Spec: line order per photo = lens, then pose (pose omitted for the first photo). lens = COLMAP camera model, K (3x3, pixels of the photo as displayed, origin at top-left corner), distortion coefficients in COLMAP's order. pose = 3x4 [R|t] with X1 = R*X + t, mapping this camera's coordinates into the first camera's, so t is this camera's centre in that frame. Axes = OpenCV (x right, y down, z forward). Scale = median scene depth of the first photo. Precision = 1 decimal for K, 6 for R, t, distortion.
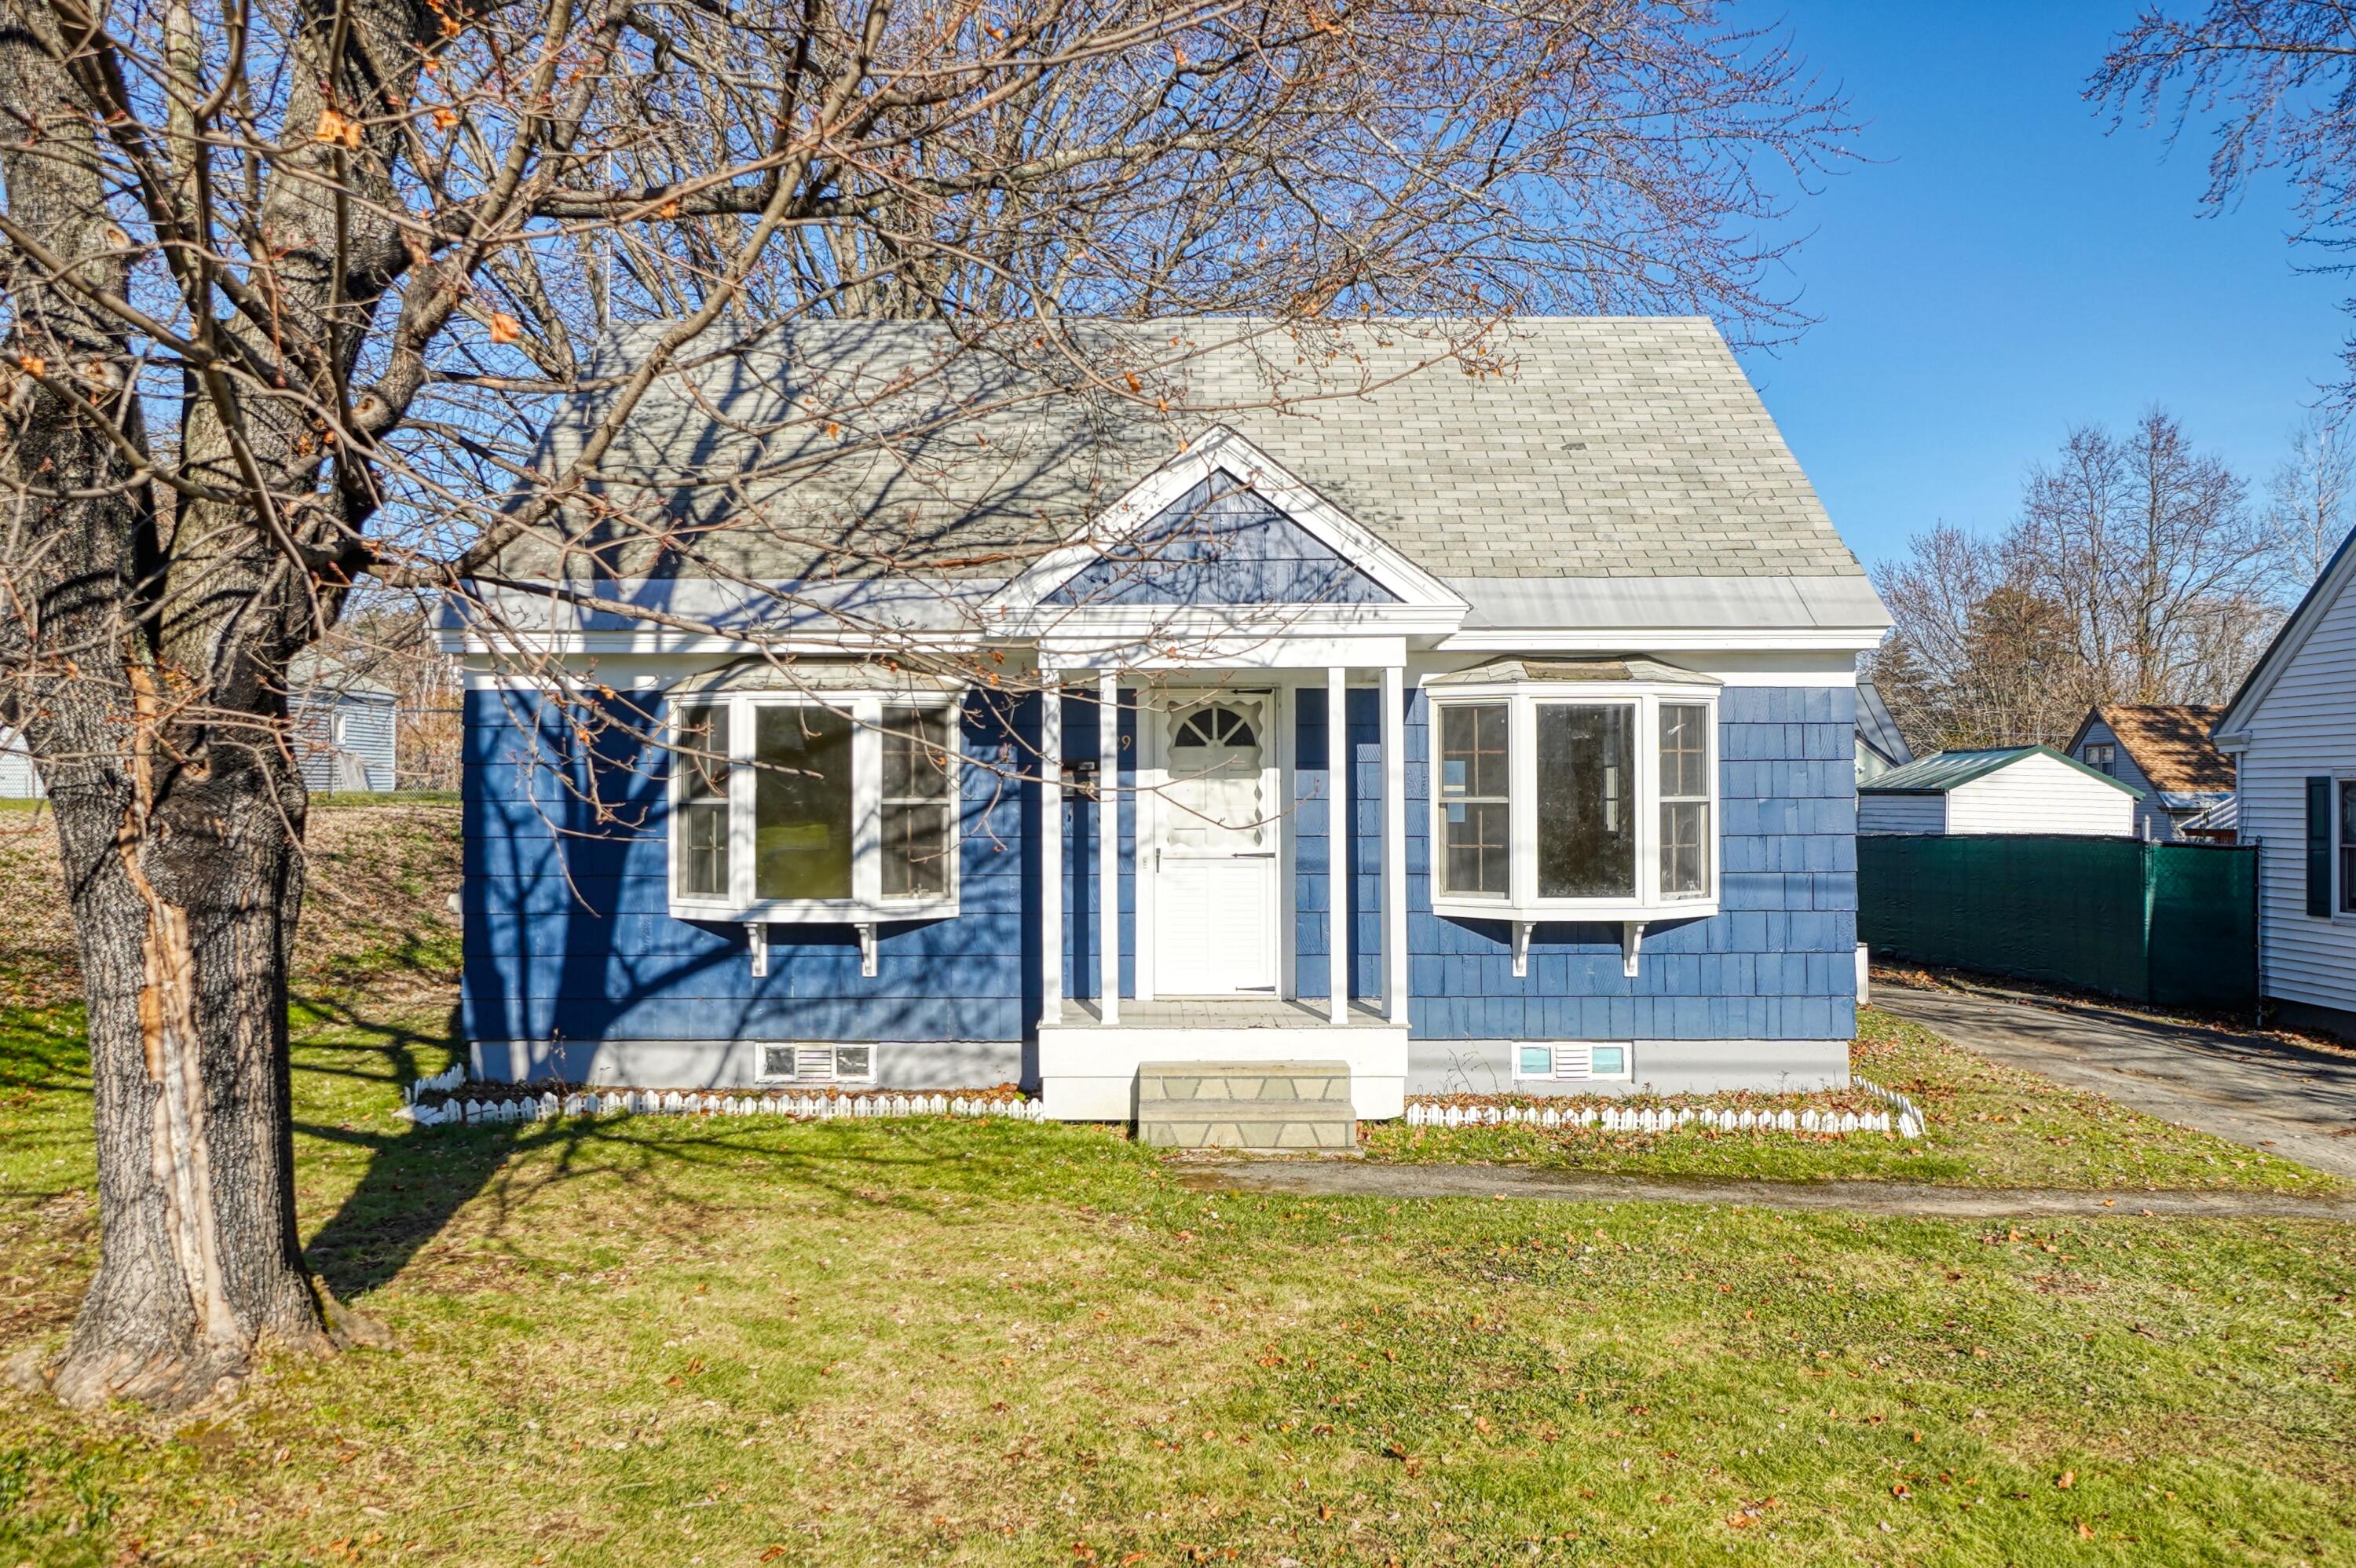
lens RADIAL K [[1883.4, 0, 1178.0], [0, 1883.4, 784.0], [0, 0, 1]] dist [0.003760, 0.001465]
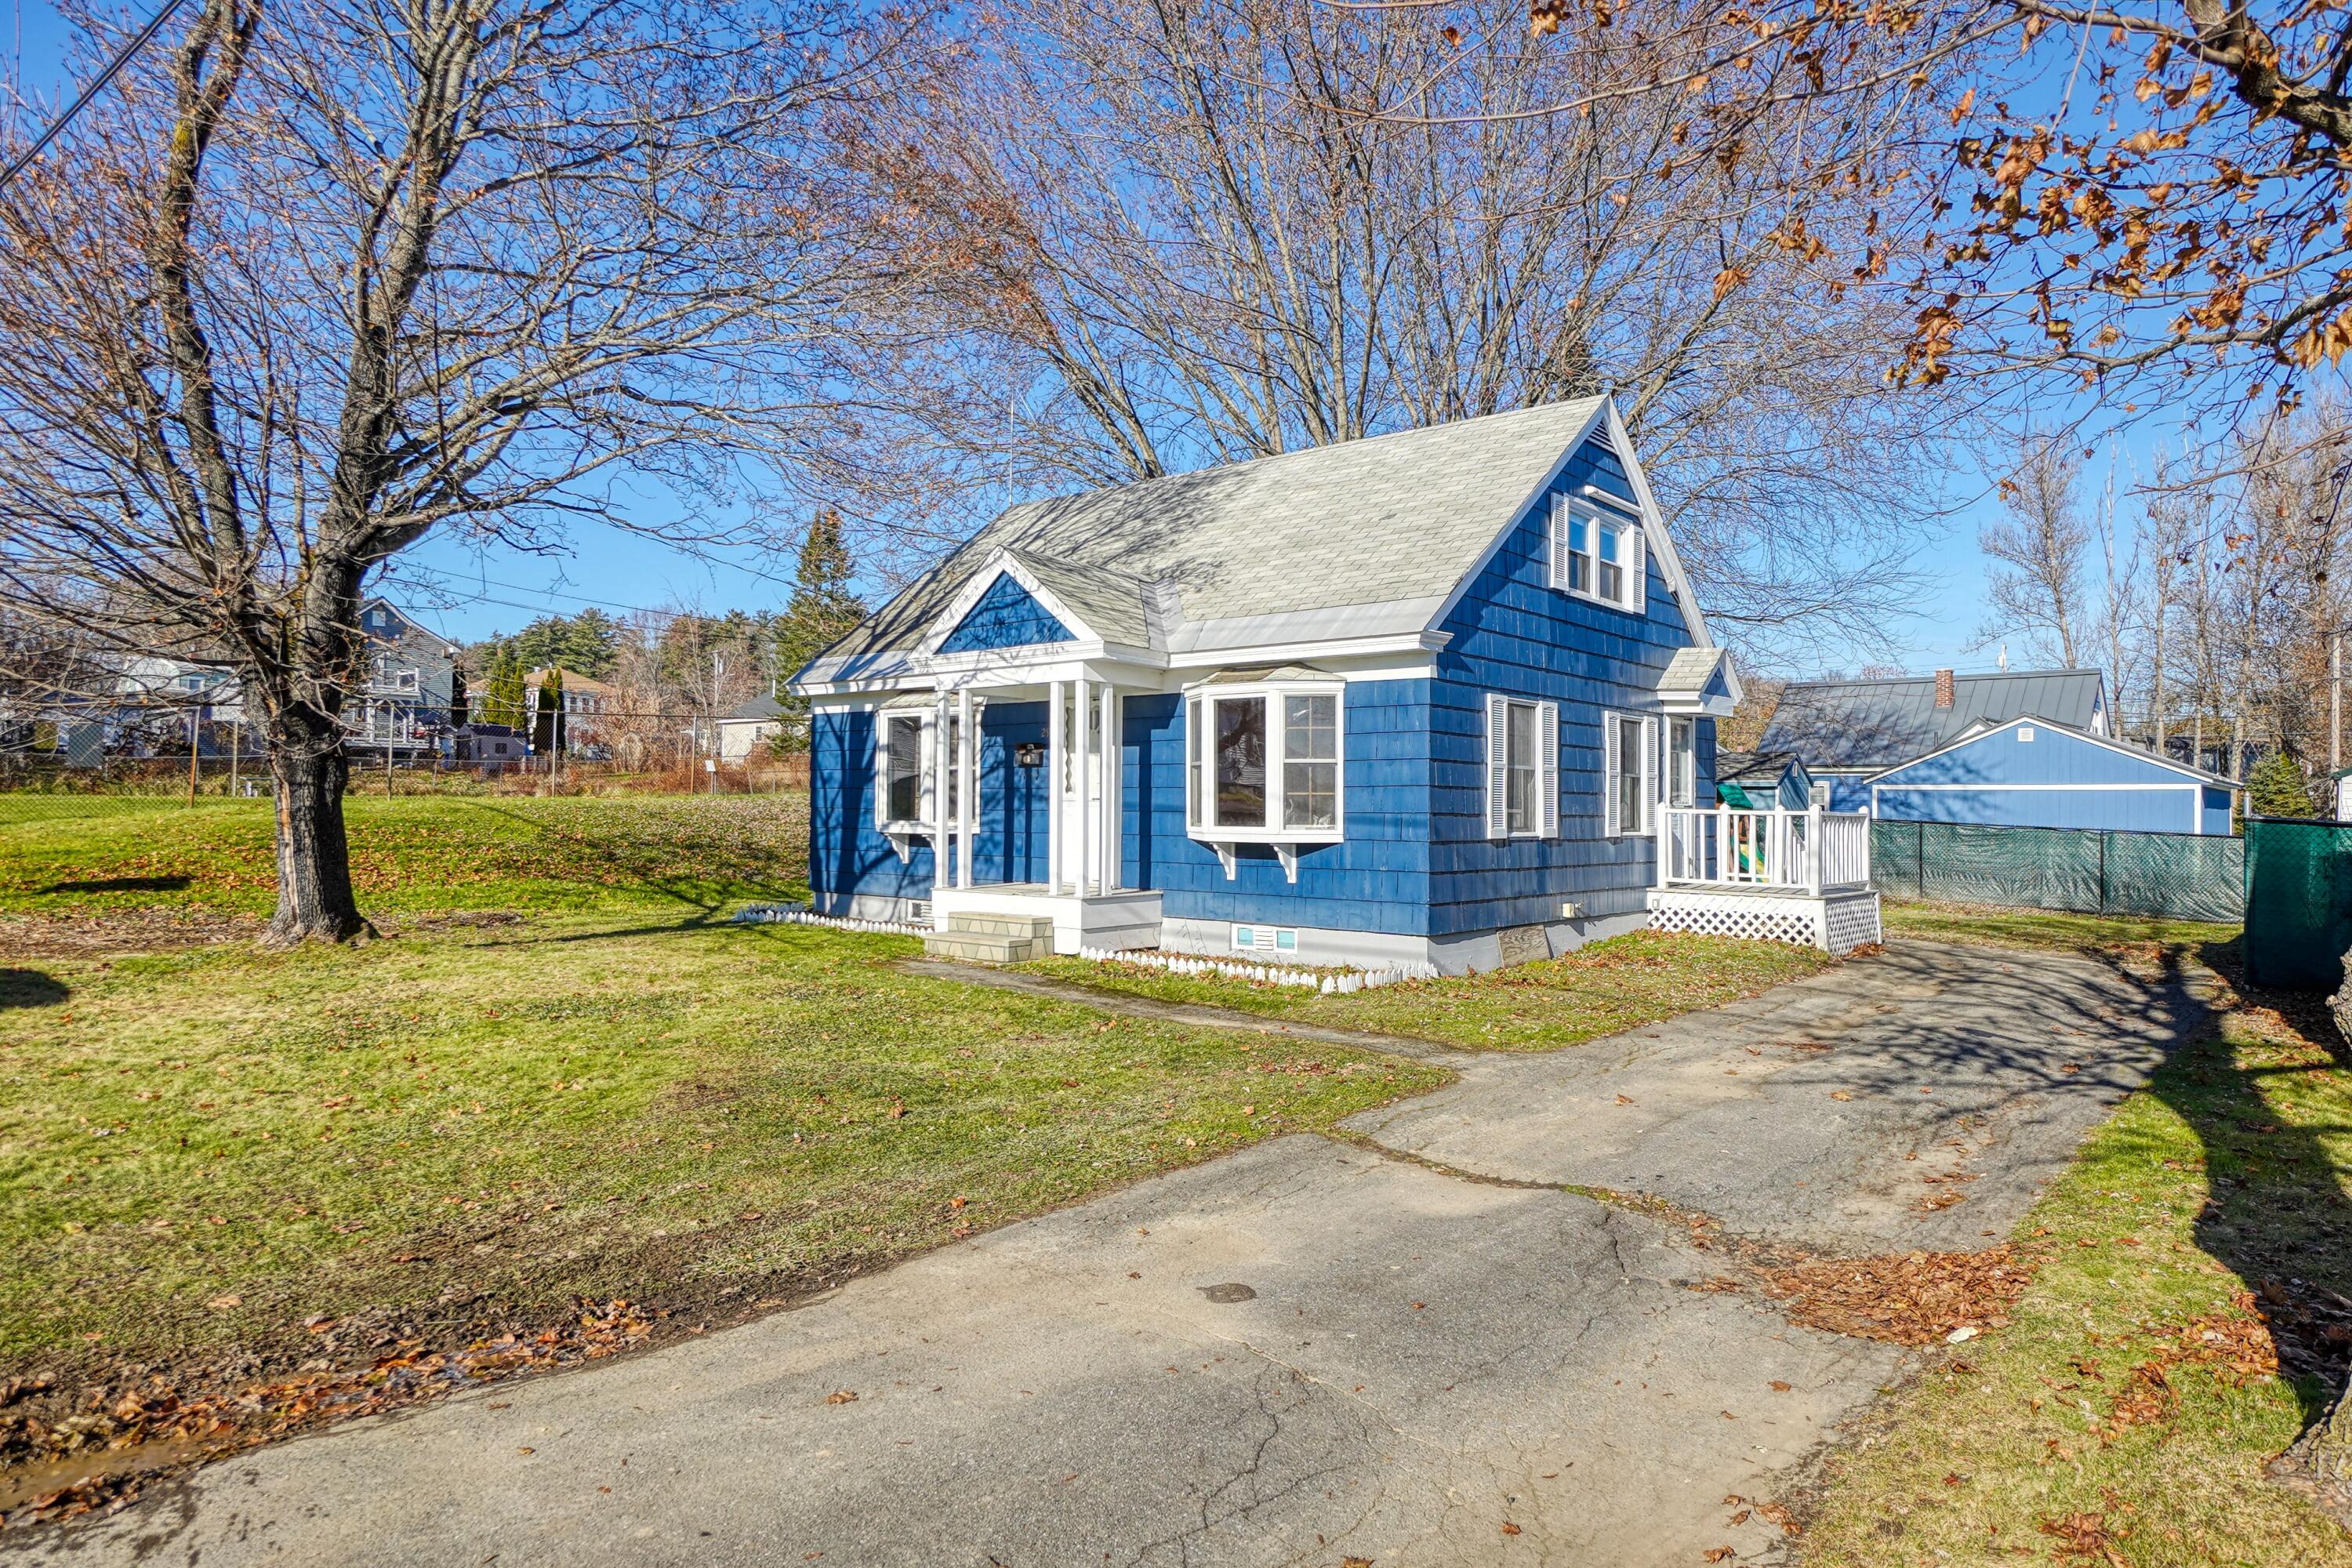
lens RADIAL K [[1462.7, 0, 1176.0], [0, 1462.7, 784.0], [0, 0, 1]] dist [-0.001597, -0.001043]
pose [[0.763865, -0.003407, -0.645367, 0.910155], [-0.005218, 0.999921, -0.011454, 0.039076], [0.645355, 0.012117, 0.763787, 0.071710]]
